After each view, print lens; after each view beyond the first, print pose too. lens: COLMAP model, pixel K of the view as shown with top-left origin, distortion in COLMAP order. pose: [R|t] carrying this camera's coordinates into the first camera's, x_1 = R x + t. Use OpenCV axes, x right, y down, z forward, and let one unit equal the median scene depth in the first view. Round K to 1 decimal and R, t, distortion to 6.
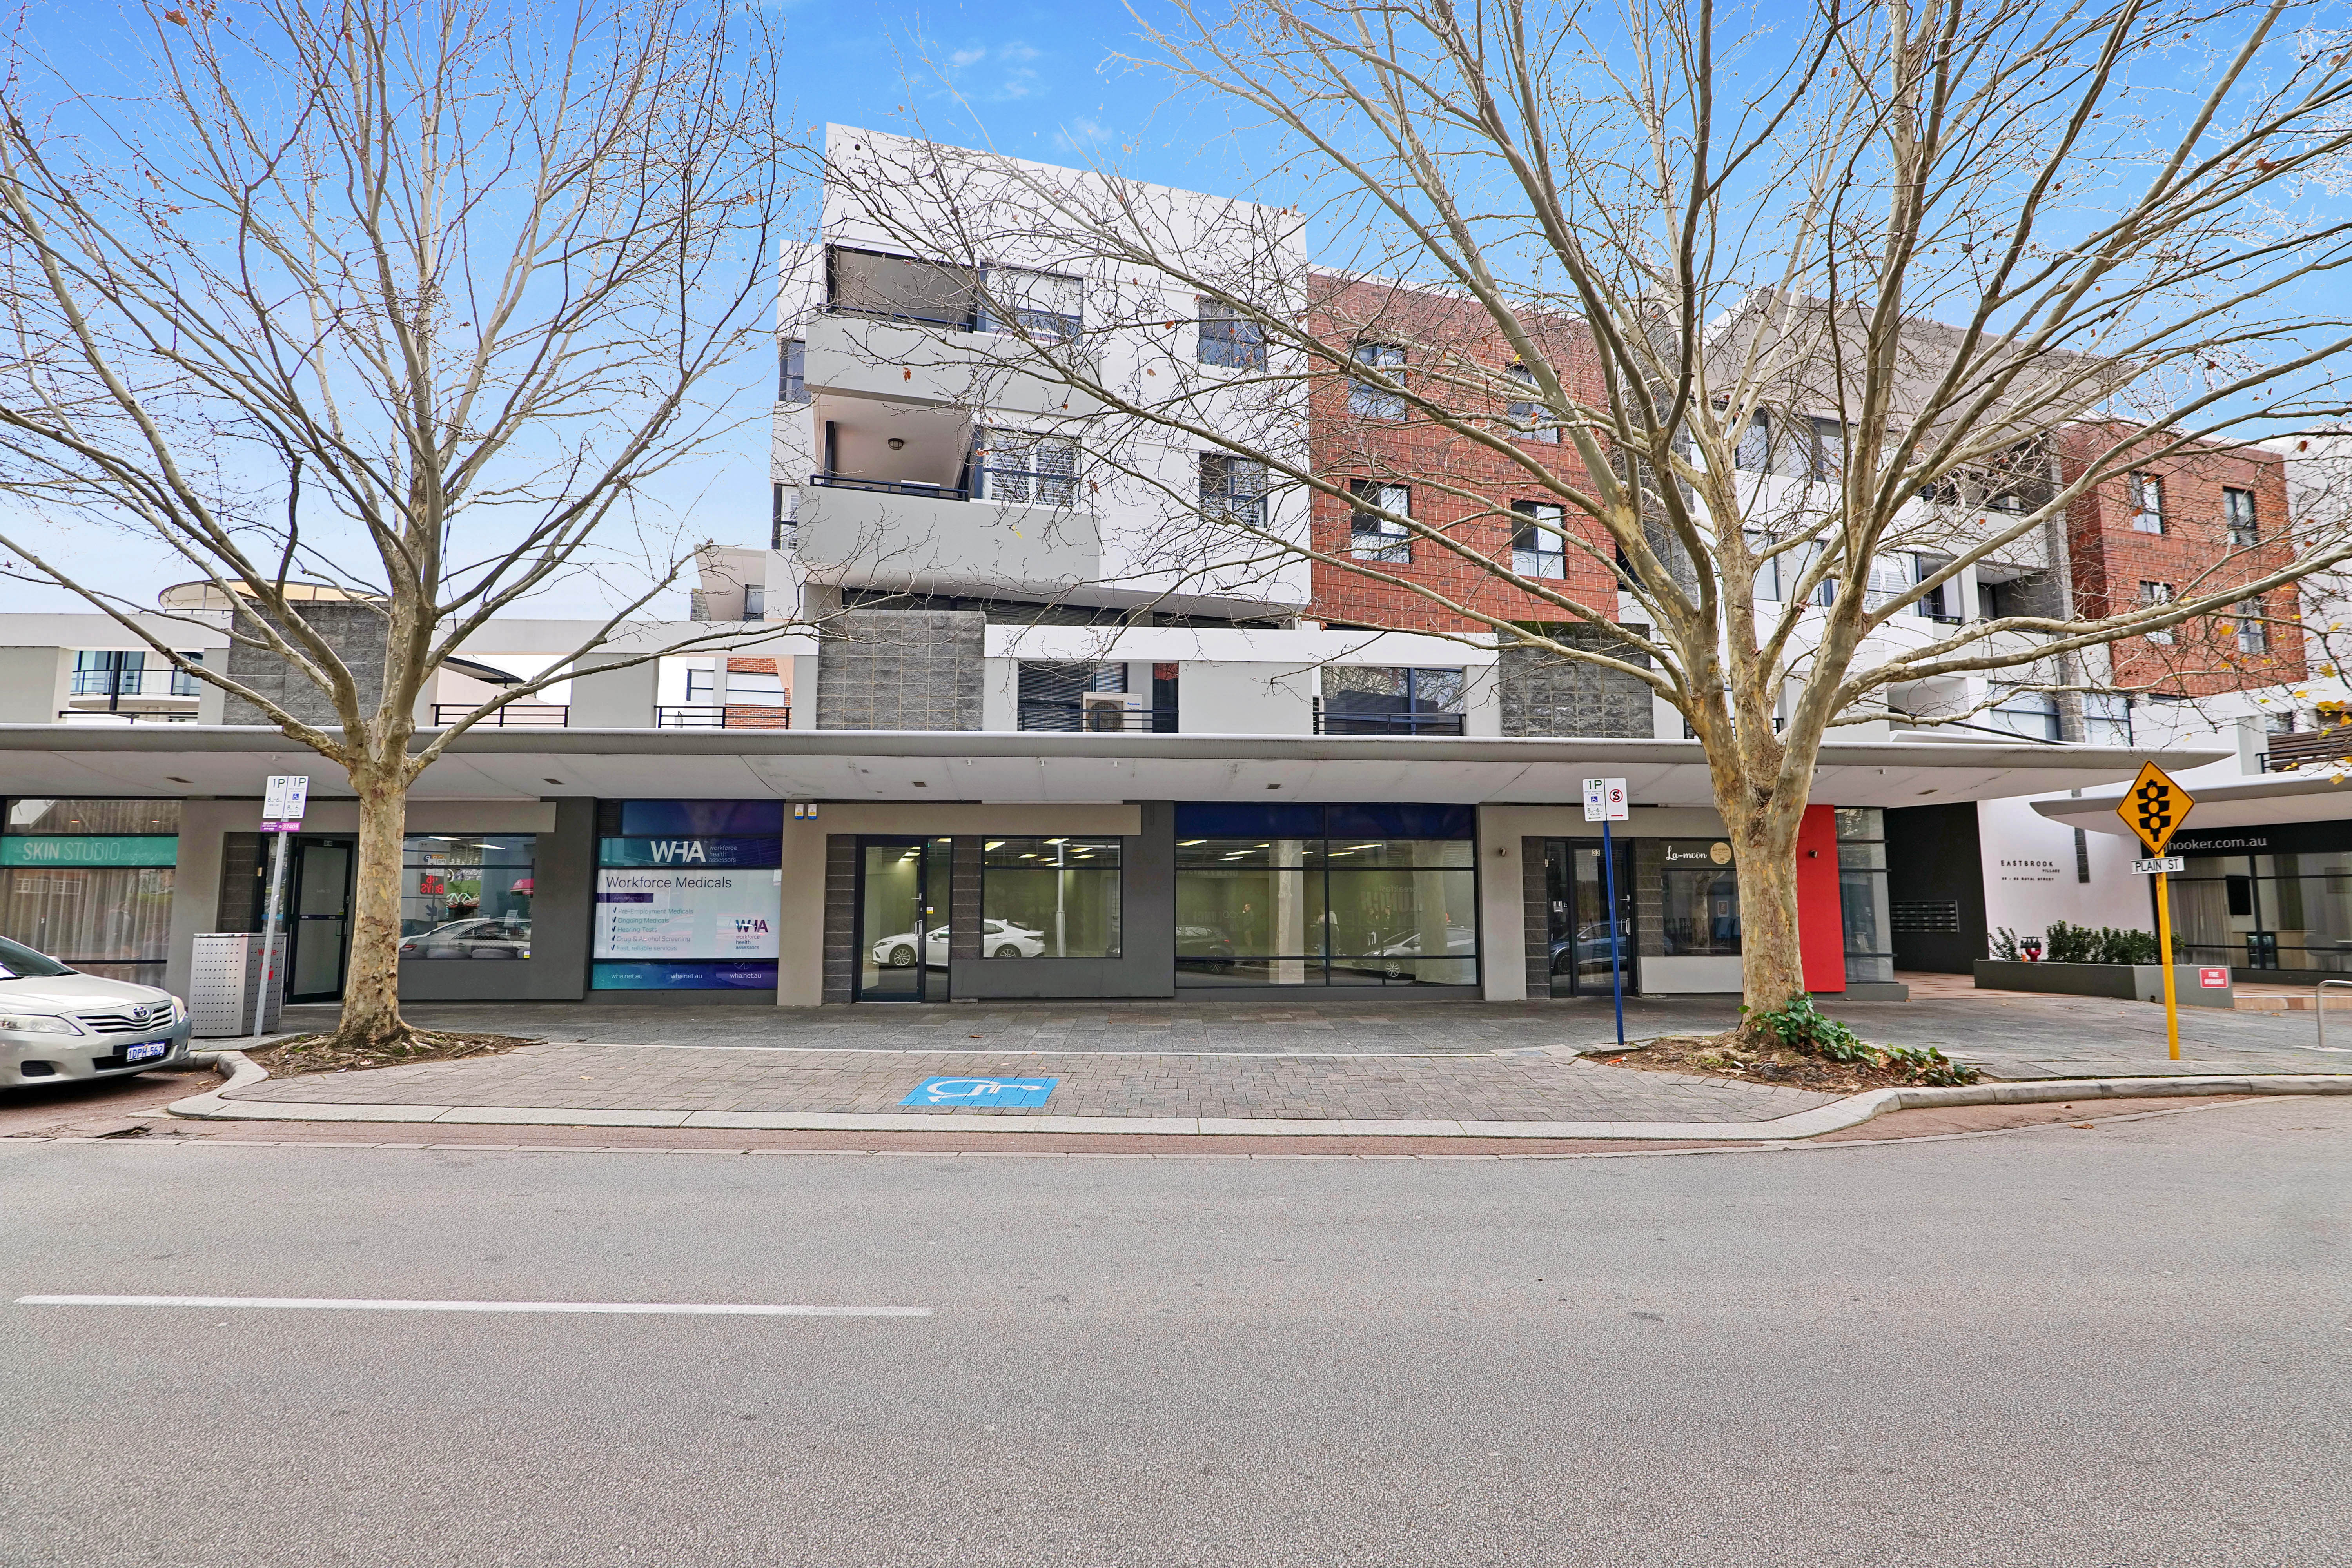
lens RADIAL K [[1126.4, 0, 1181.0], [0, 1126.4, 790.3], [0, 0, 1]] dist [-0.019894, 0.006137]
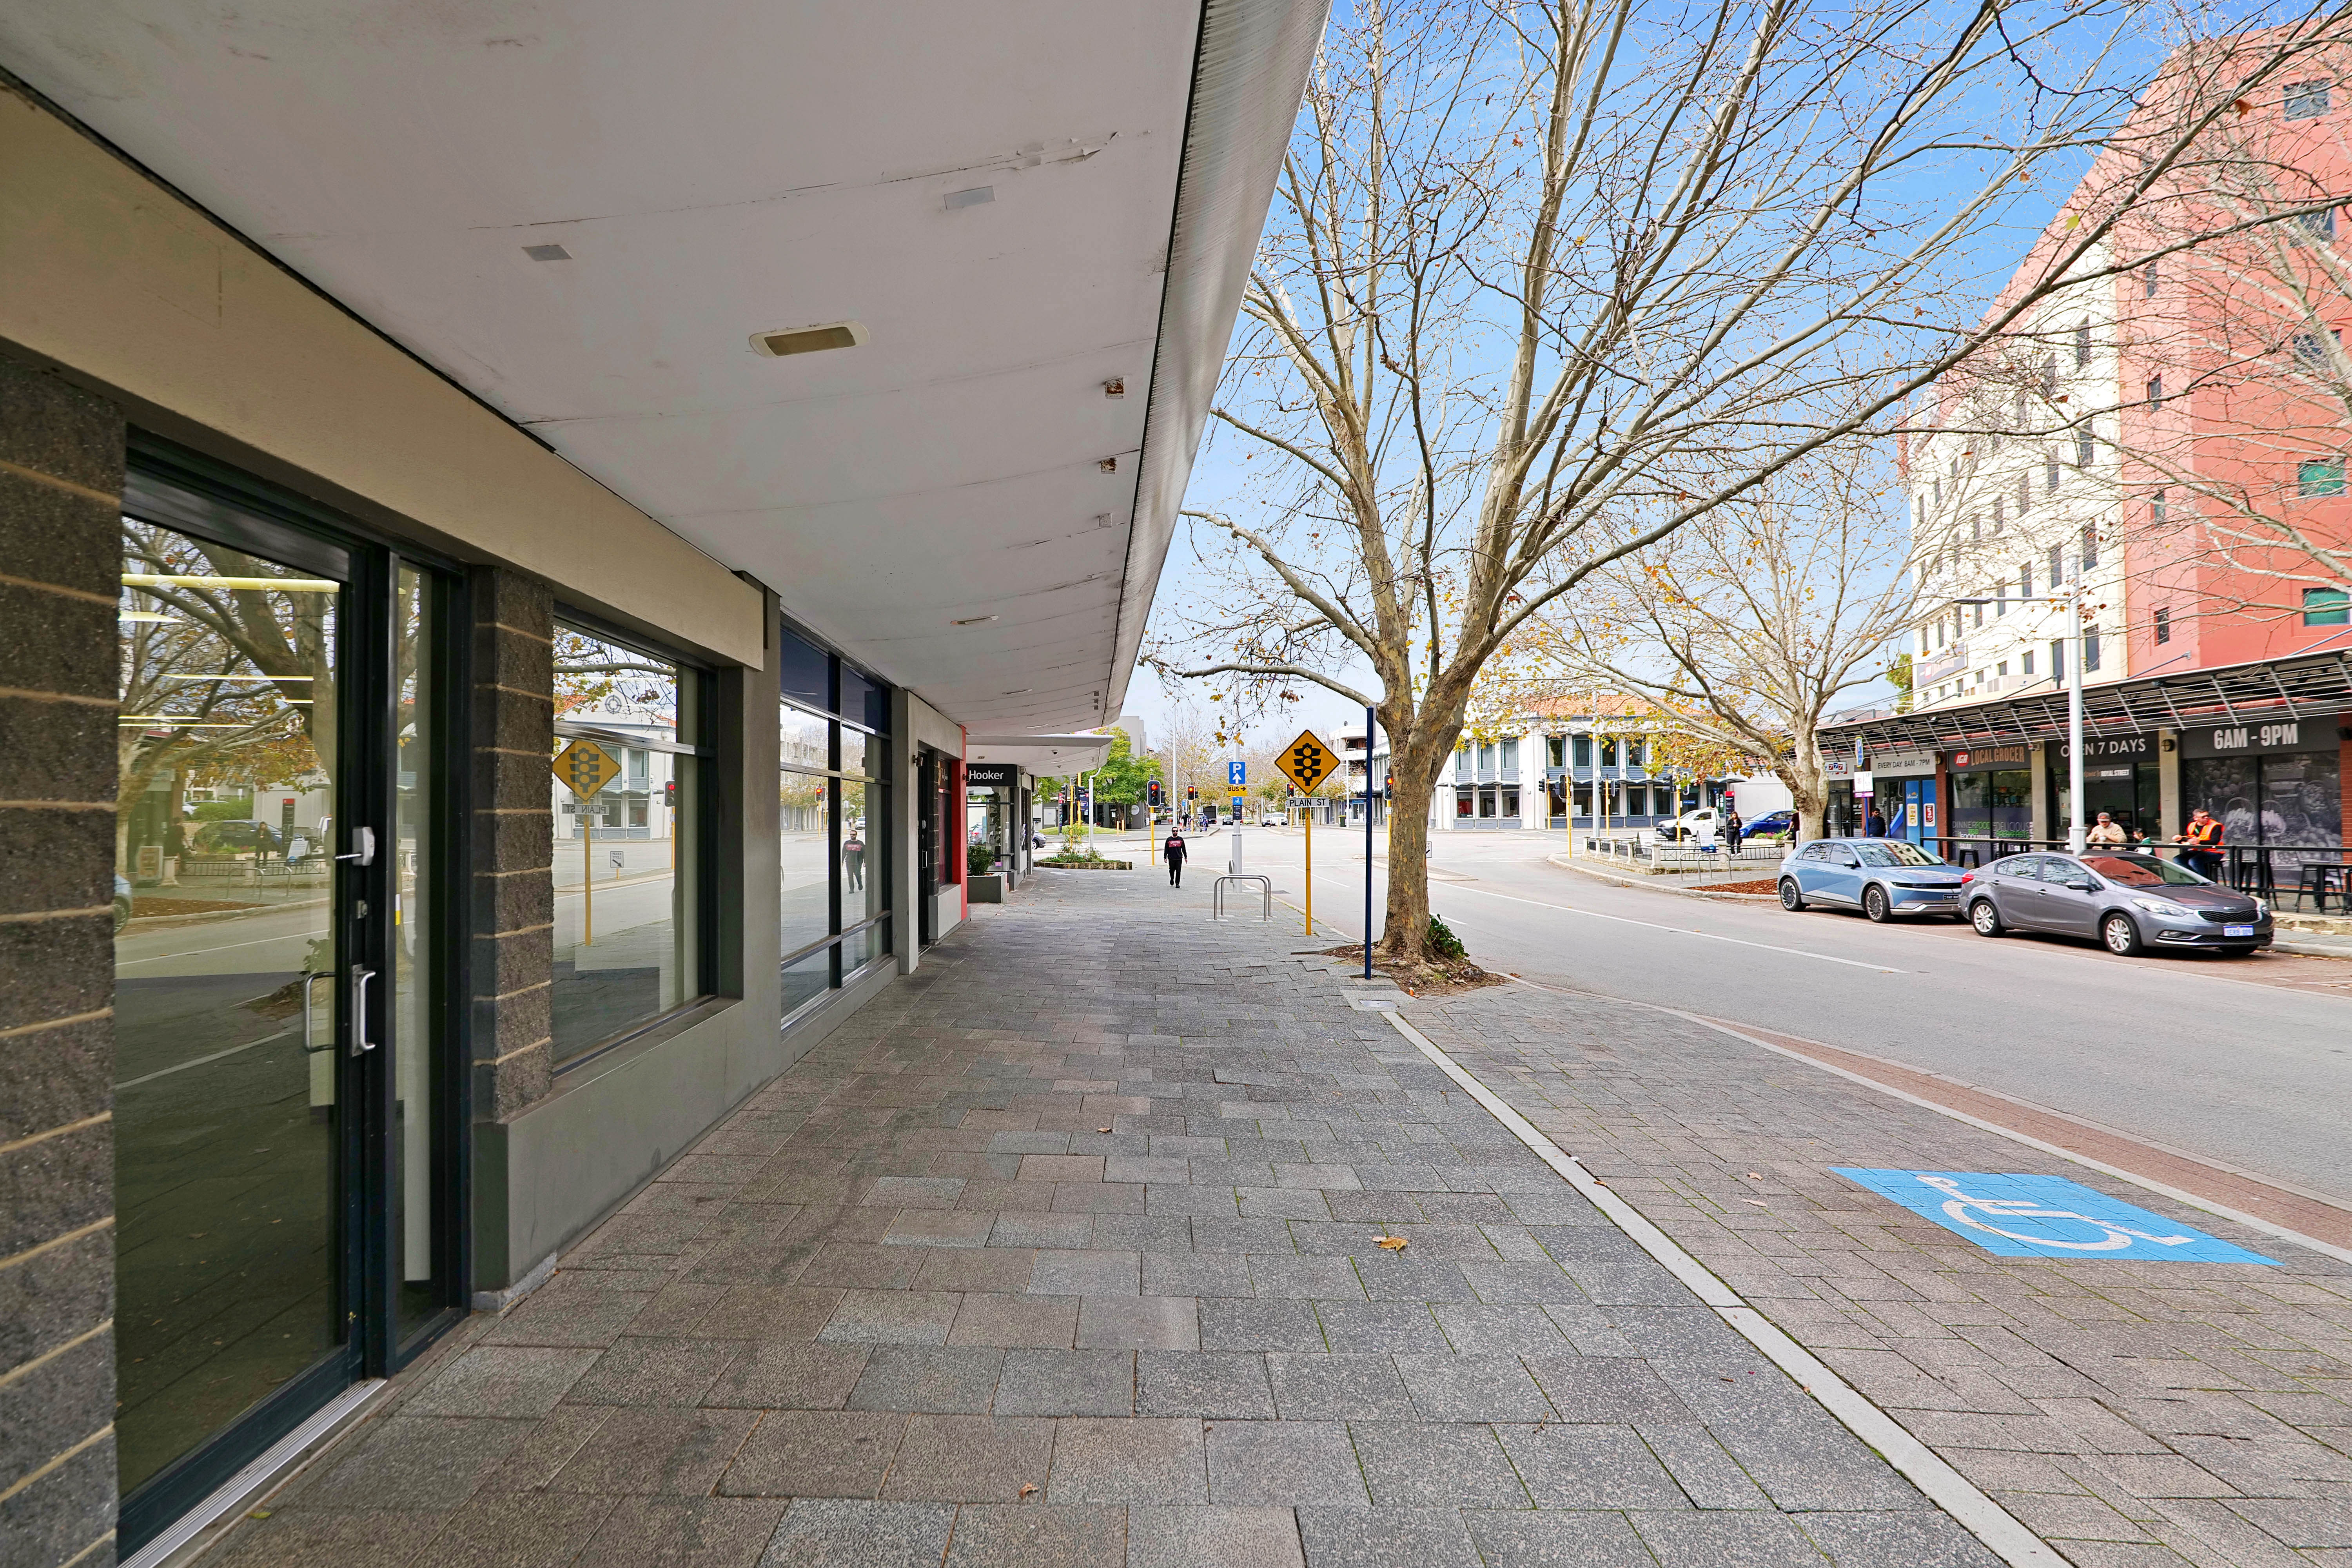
lens RADIAL K [[1126.4, 0, 1181.0], [0, 1126.4, 790.3], [0, 0, 1]] dist [-0.019894, 0.006137]
pose [[-0.015194, 0.022387, 0.999634, -0.420589], [-0.103332, 0.994361, -0.023839, 0.074671], [-0.994531, -0.103657, -0.012795, 0.854103]]
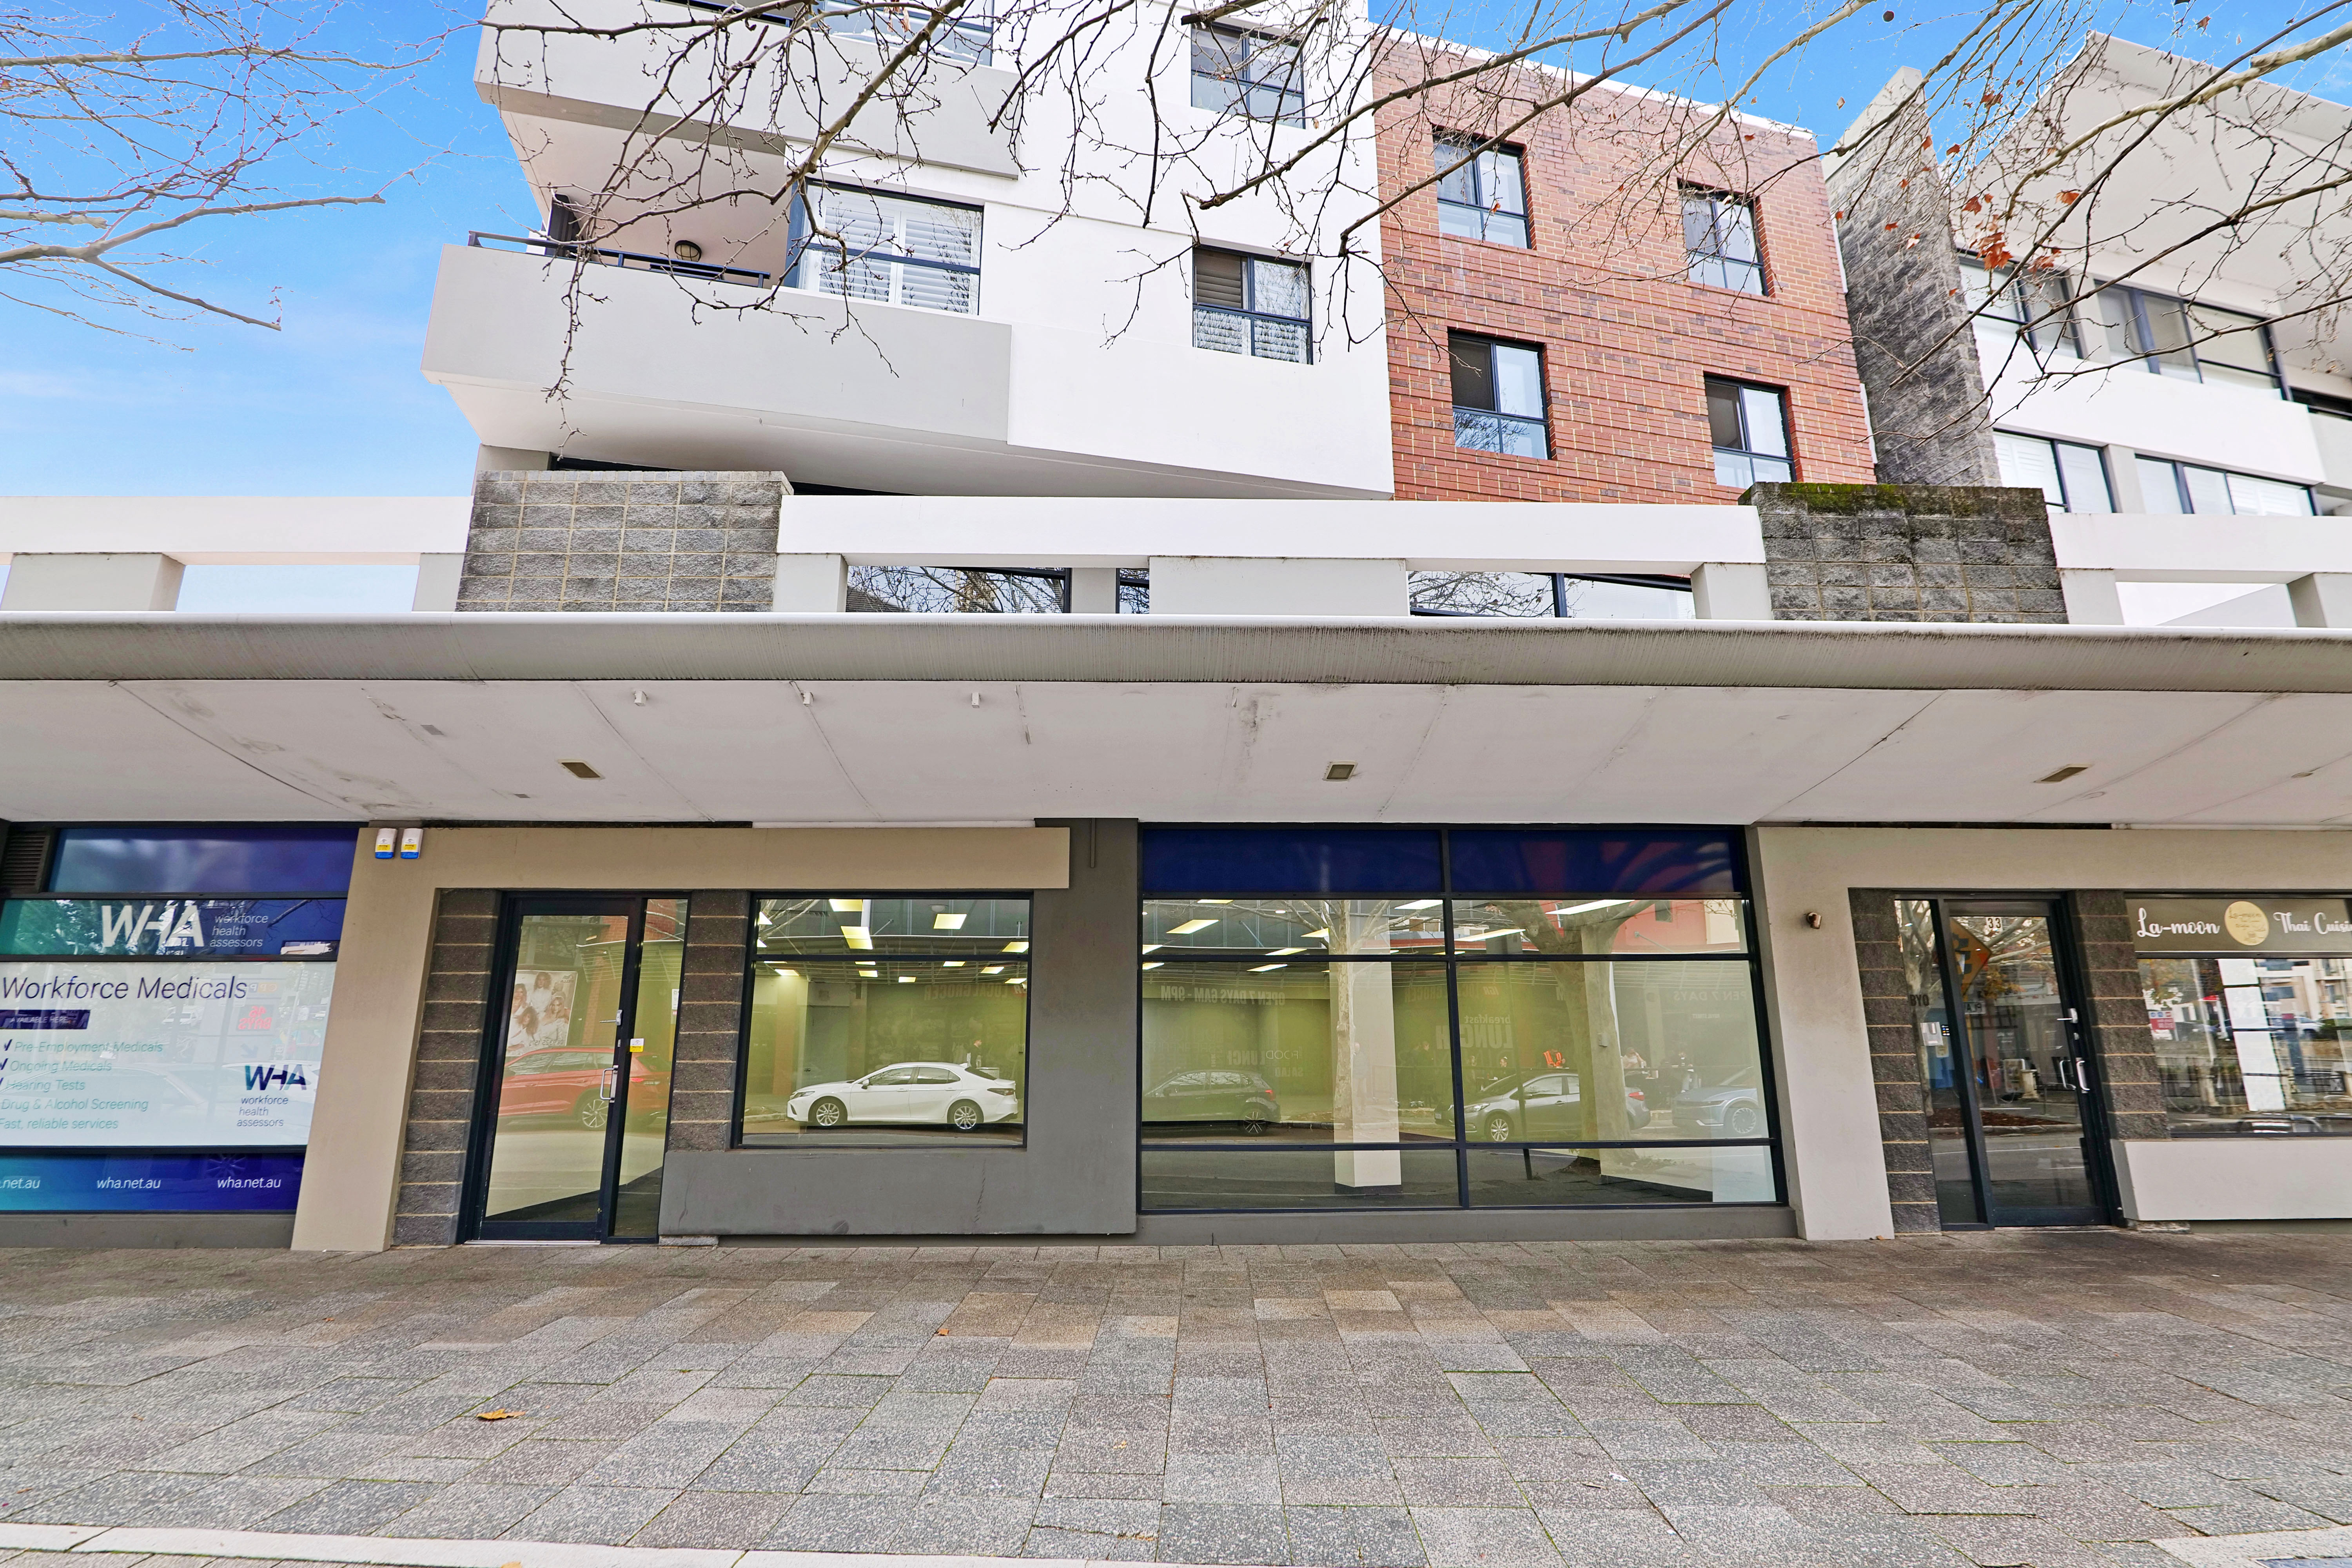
lens RADIAL K [[1115.3, 0, 1180.6], [0, 1115.3, 796.3], [0, 0, 1]] dist [-0.014115, 0.000641]
pose [[0.998976, -0.012325, -0.043534, 0.034373], [0.007112, 0.992995, -0.117940, 0.057222], [0.044683, 0.117510, 0.992066, 0.512852]]
